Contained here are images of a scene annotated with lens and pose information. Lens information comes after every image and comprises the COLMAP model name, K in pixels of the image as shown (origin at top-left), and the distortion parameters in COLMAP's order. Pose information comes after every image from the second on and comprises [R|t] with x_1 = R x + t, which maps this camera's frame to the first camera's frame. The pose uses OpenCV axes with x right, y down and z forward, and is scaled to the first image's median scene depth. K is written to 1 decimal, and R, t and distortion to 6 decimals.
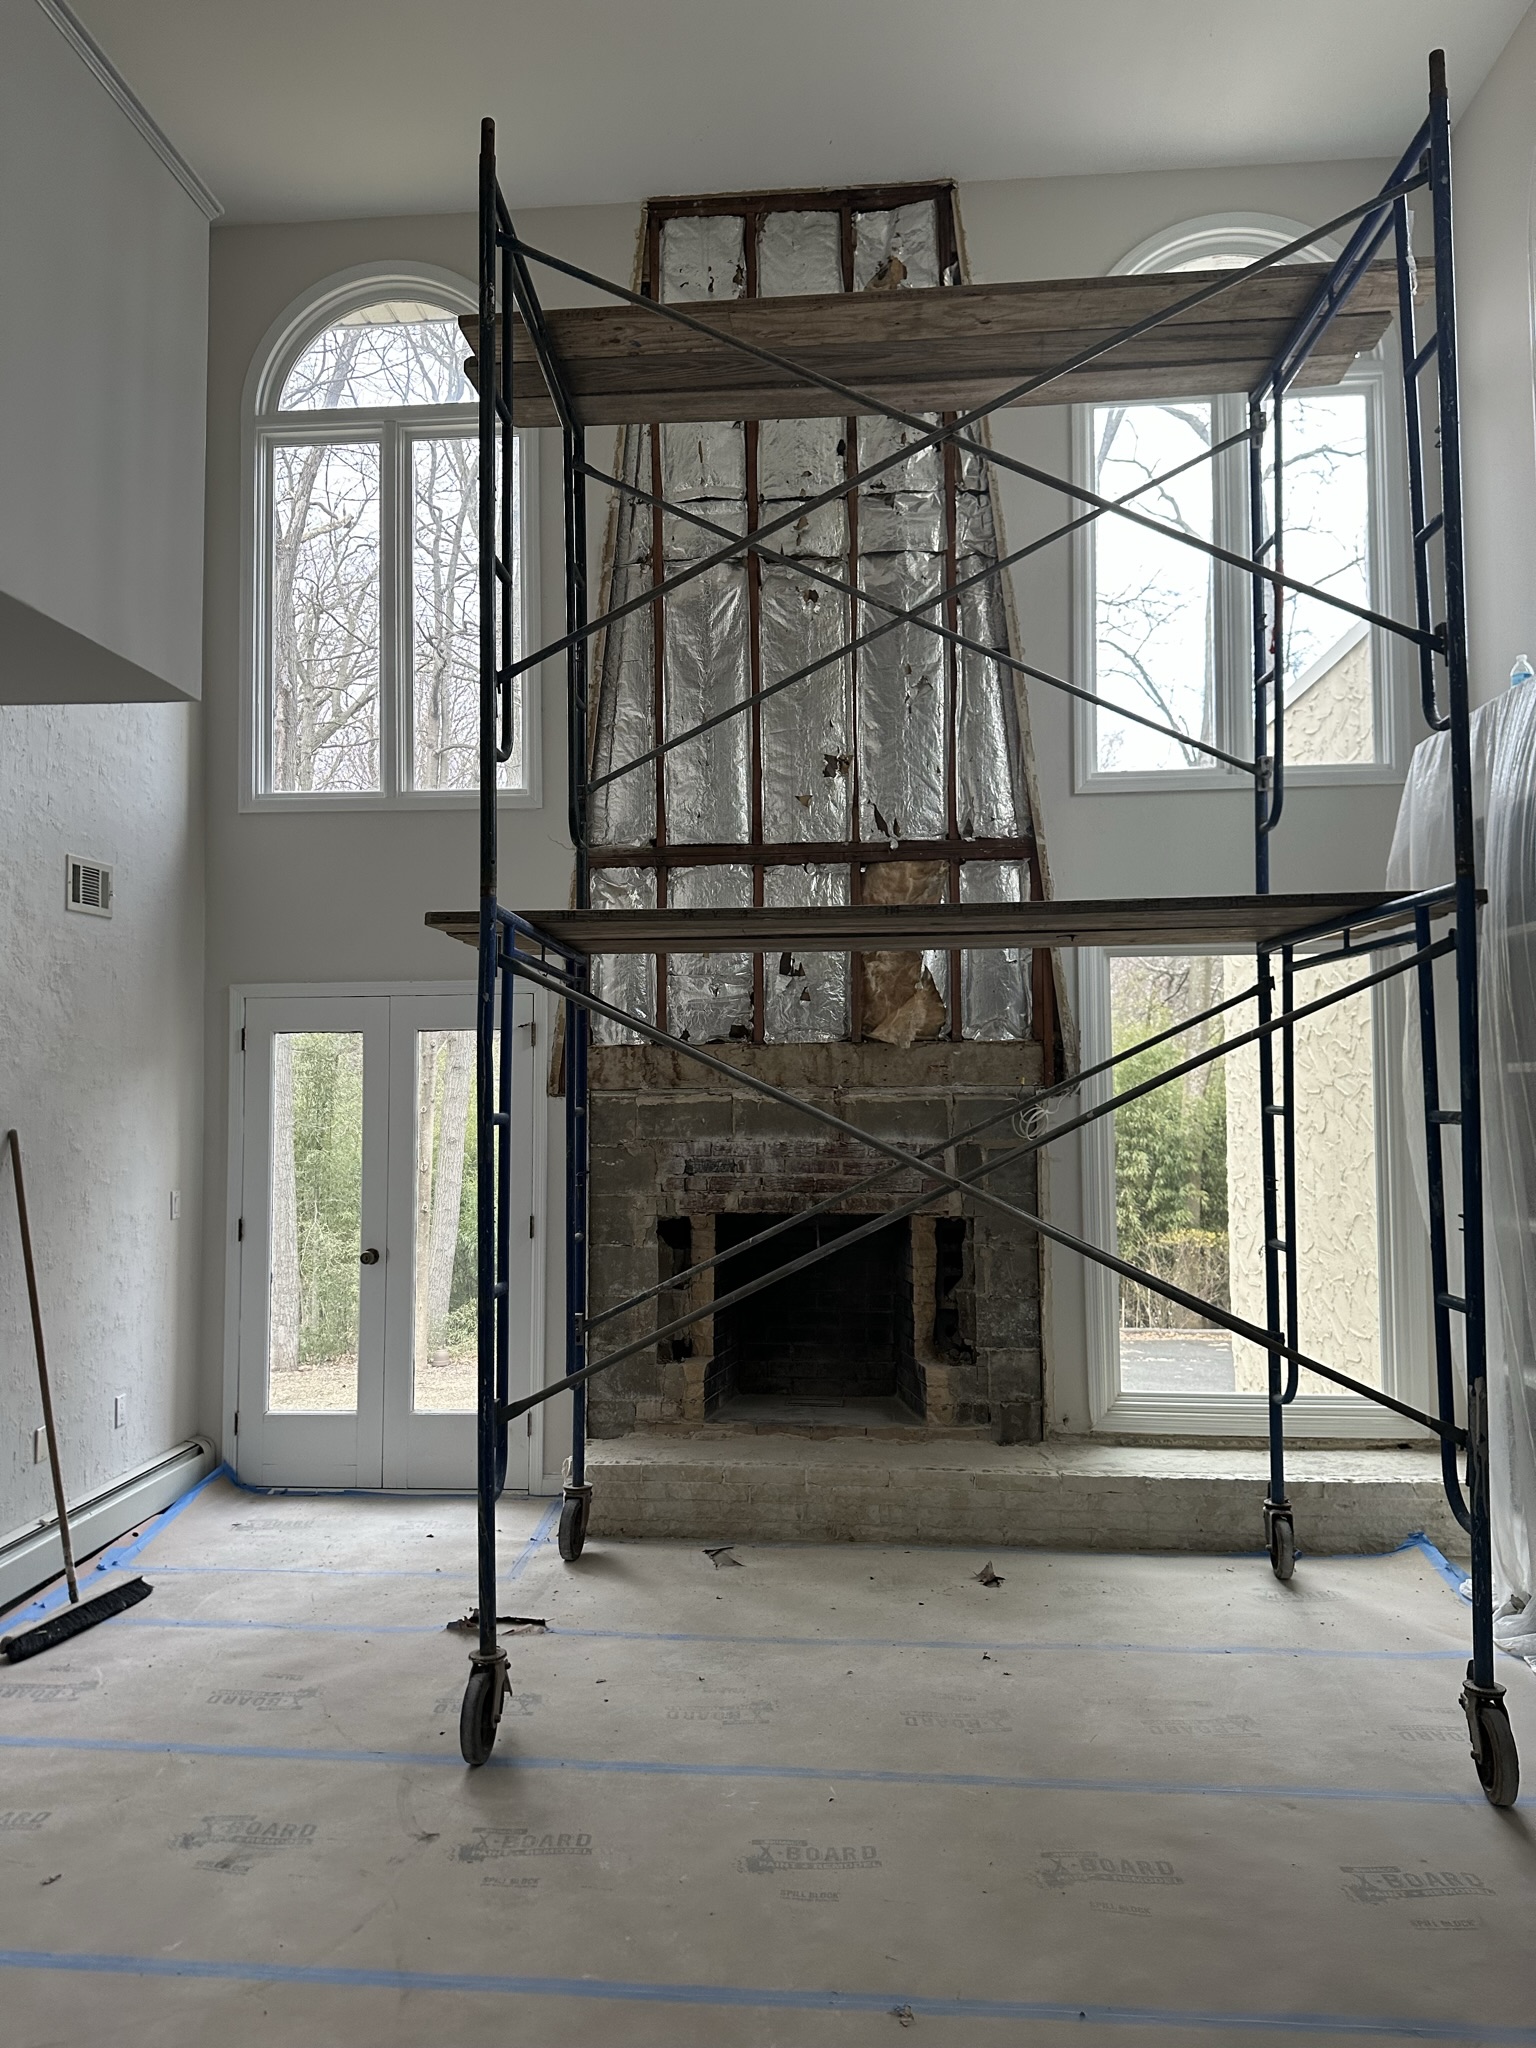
lens RADIAL K [[1401.3, 0, 740.4], [0, 1401.3, 1028.0], [0, 0, 1]] dist [0.139811, -0.245908]
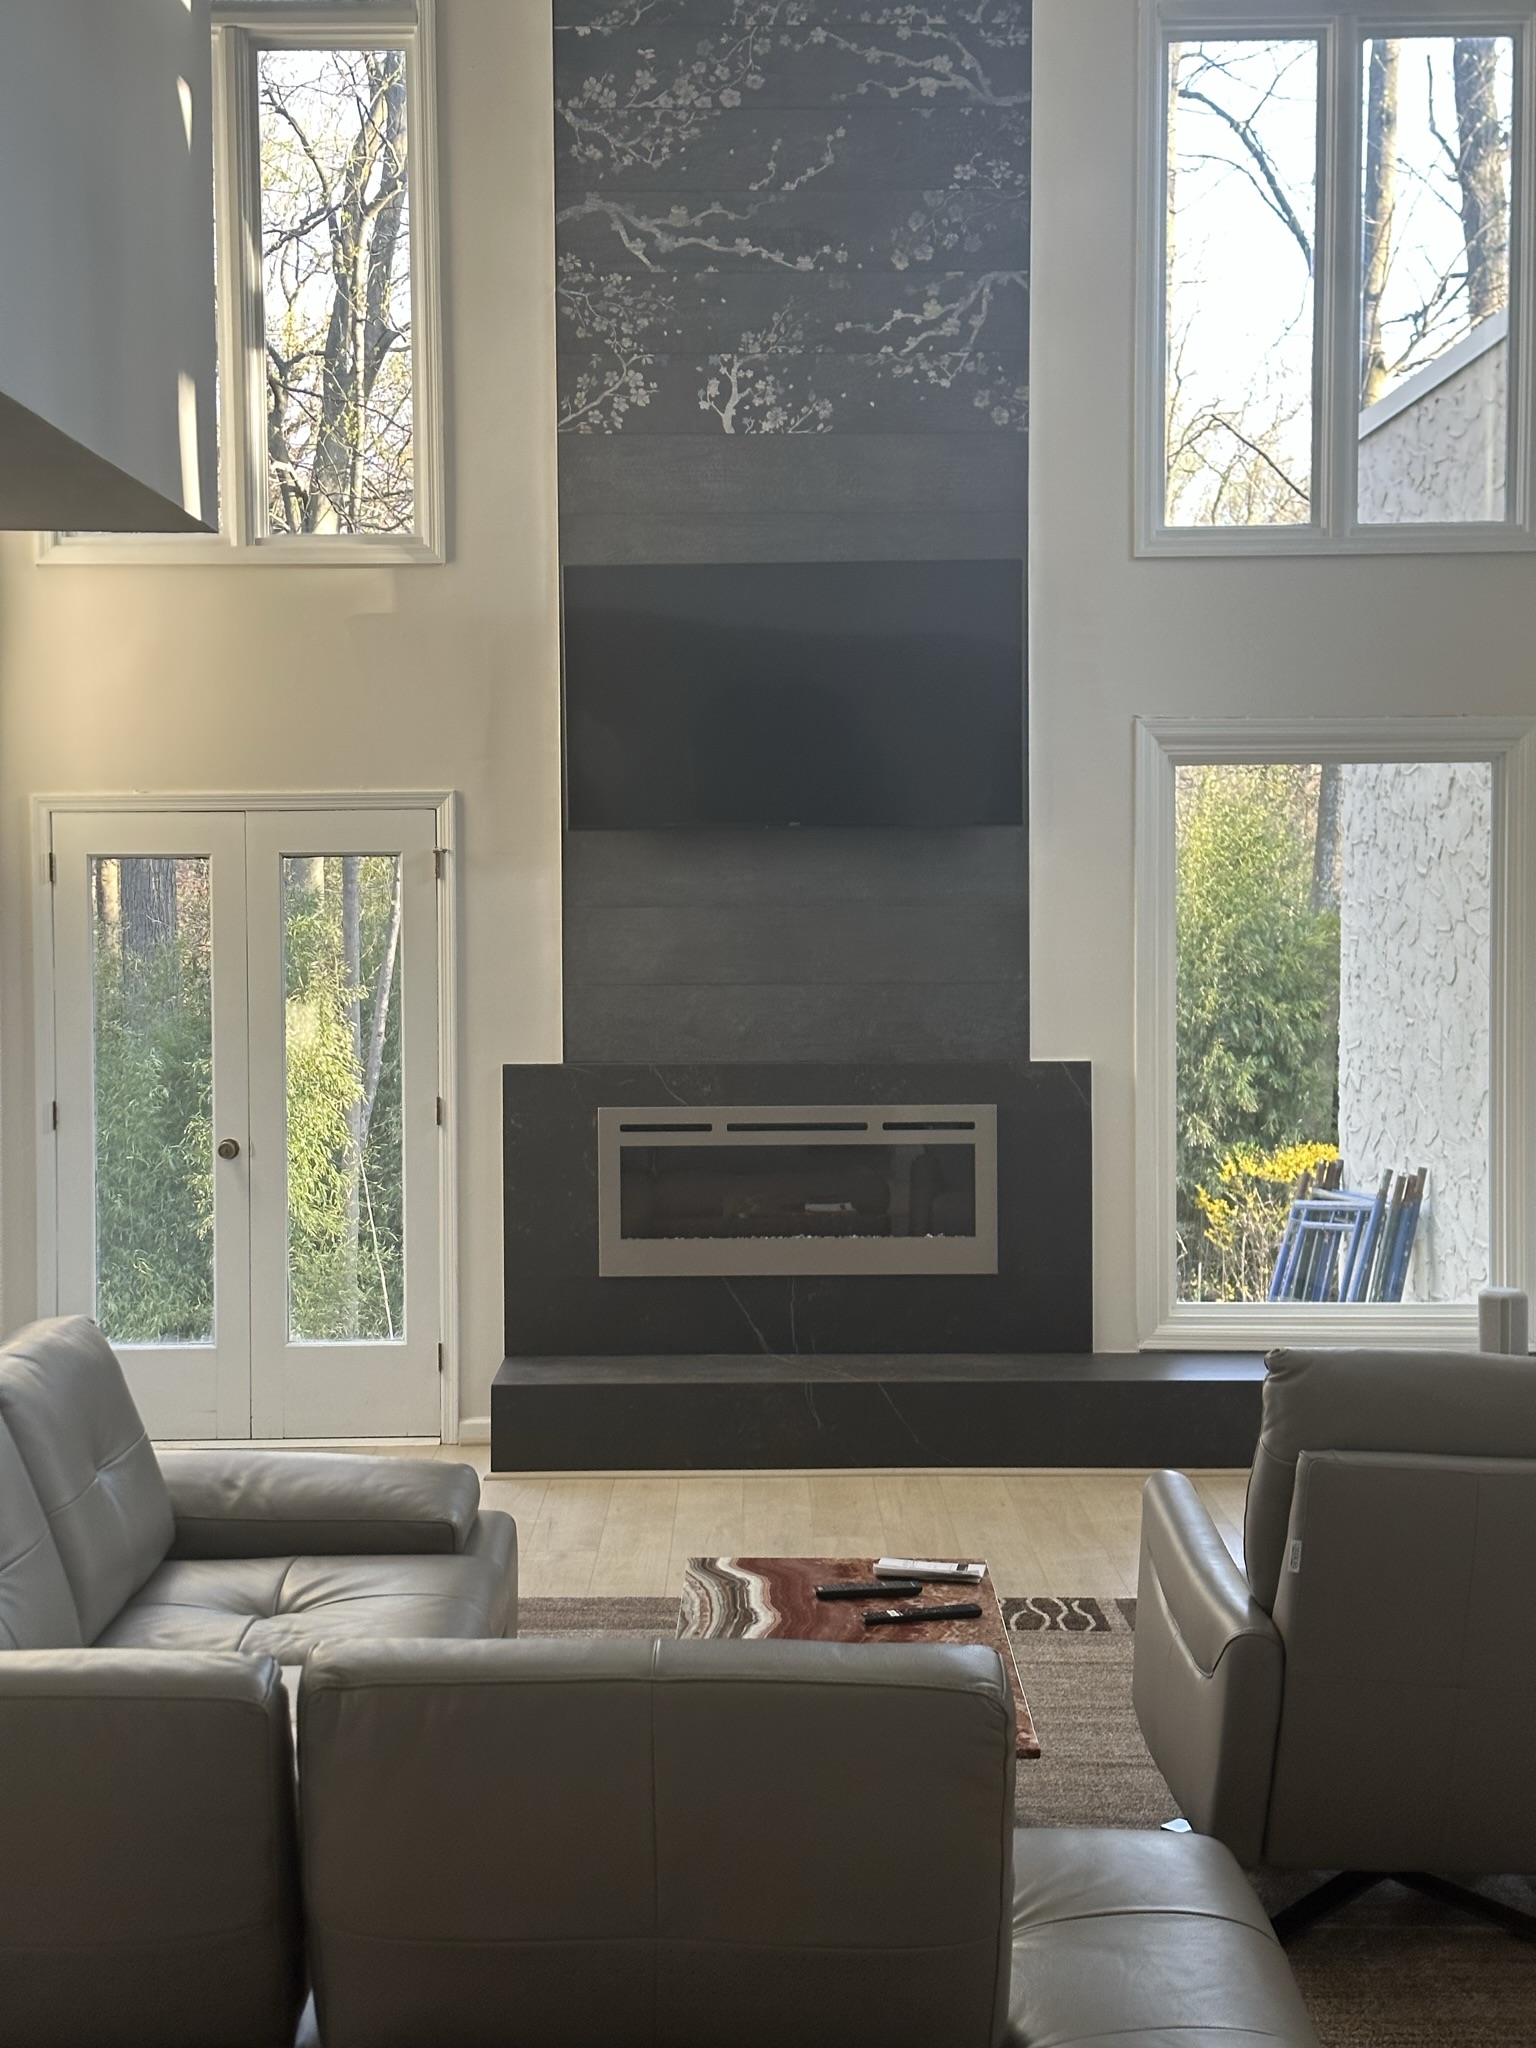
lens RADIAL K [[2841.5, 0, 736.0], [0, 2841.5, 1026.4], [0, 0, 1]] dist [0.146047, -0.102751]
pose [[0.995377, -0.004649, 0.095933, -0.109234], [-0.004166, 0.995798, 0.091485, -0.040183], [-0.095955, -0.091462, 0.991175, -0.454760]]
